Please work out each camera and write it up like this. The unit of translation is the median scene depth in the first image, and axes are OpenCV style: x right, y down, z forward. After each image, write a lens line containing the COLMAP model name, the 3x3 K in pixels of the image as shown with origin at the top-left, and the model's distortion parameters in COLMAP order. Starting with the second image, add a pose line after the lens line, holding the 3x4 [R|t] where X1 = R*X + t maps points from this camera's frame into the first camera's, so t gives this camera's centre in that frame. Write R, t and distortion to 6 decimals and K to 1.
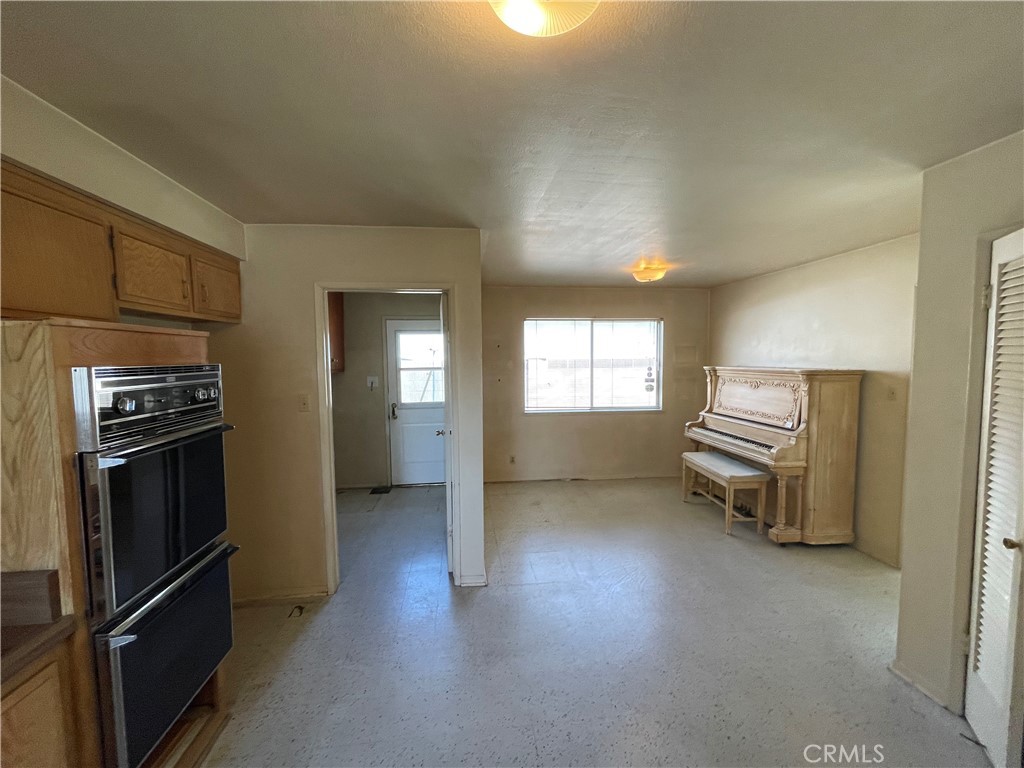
lens RADIAL K [[415.1, 0, 507.6], [0, 415.1, 383.3], [0, 0, 1]] dist [-0.001933, 0.000805]
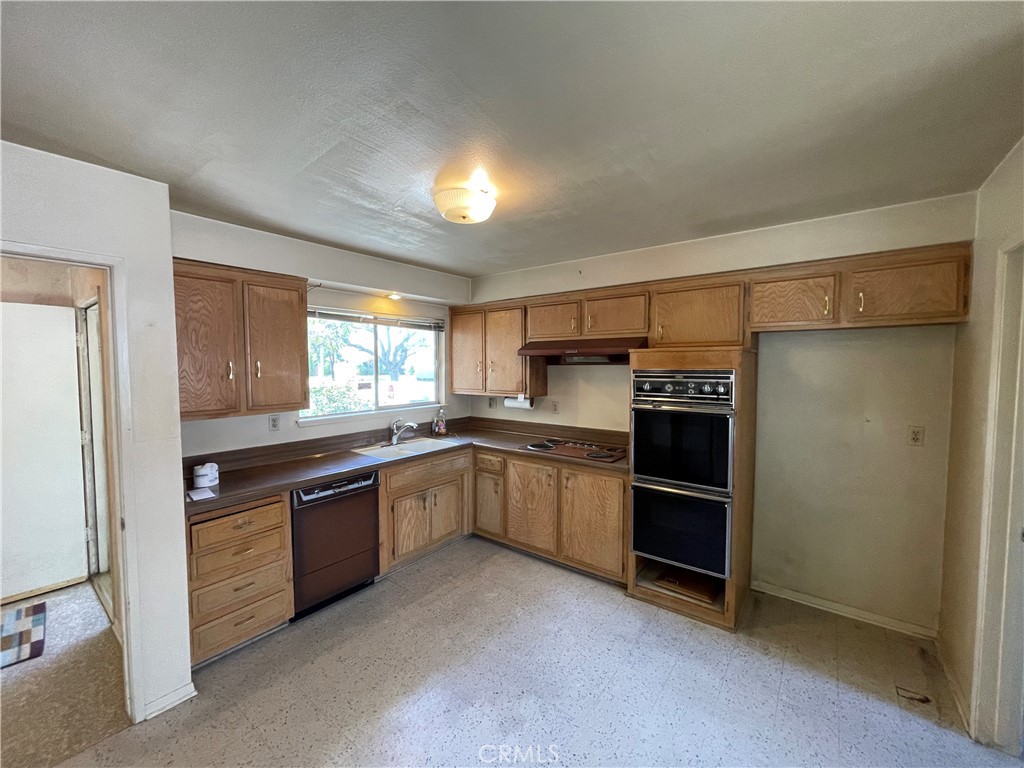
lens RADIAL K [[415.1, 0, 507.6], [0, 415.1, 383.3], [0, 0, 1]] dist [-0.001933, 0.000805]
pose [[-0.699216, 0.043020, -0.713614, 0.904592], [-0.040195, 0.994243, 0.099322, -0.120340], [0.713779, 0.098131, -0.693462, 1.572721]]
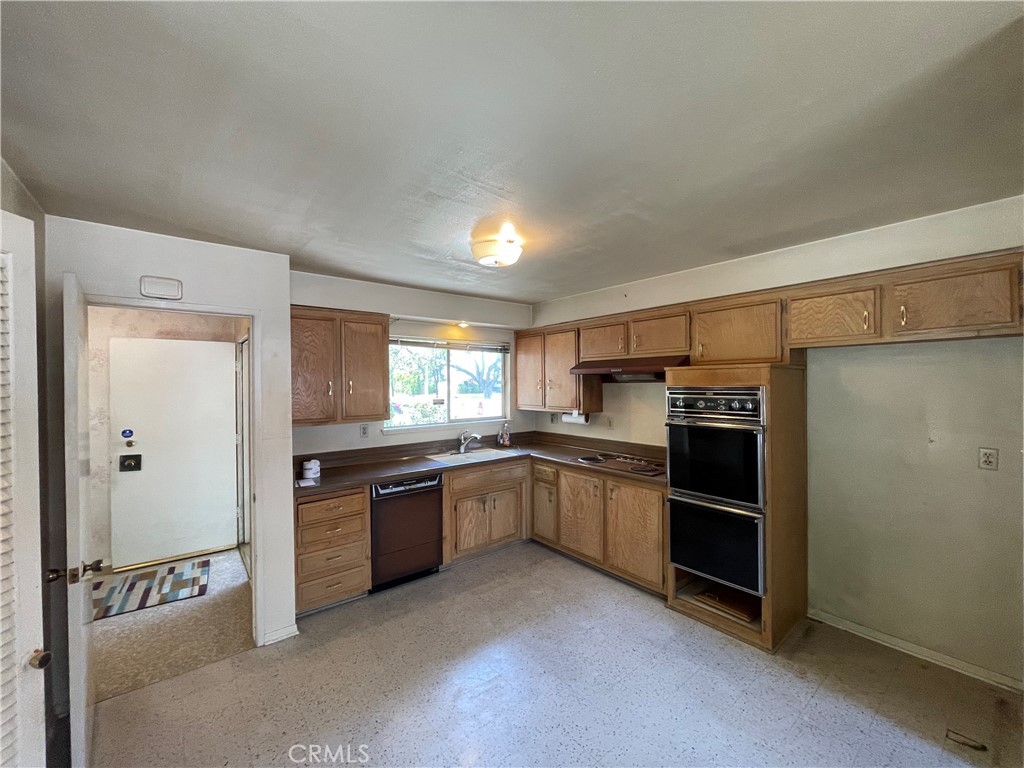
lens RADIAL K [[415.1, 0, 507.6], [0, 415.1, 383.3], [0, 0, 1]] dist [-0.001933, 0.000805]
pose [[-0.846423, 0.015738, -0.532279, 0.862498], [-0.020712, 0.997834, 0.062438, -0.140981], [0.532108, 0.063873, -0.844264, 1.910123]]
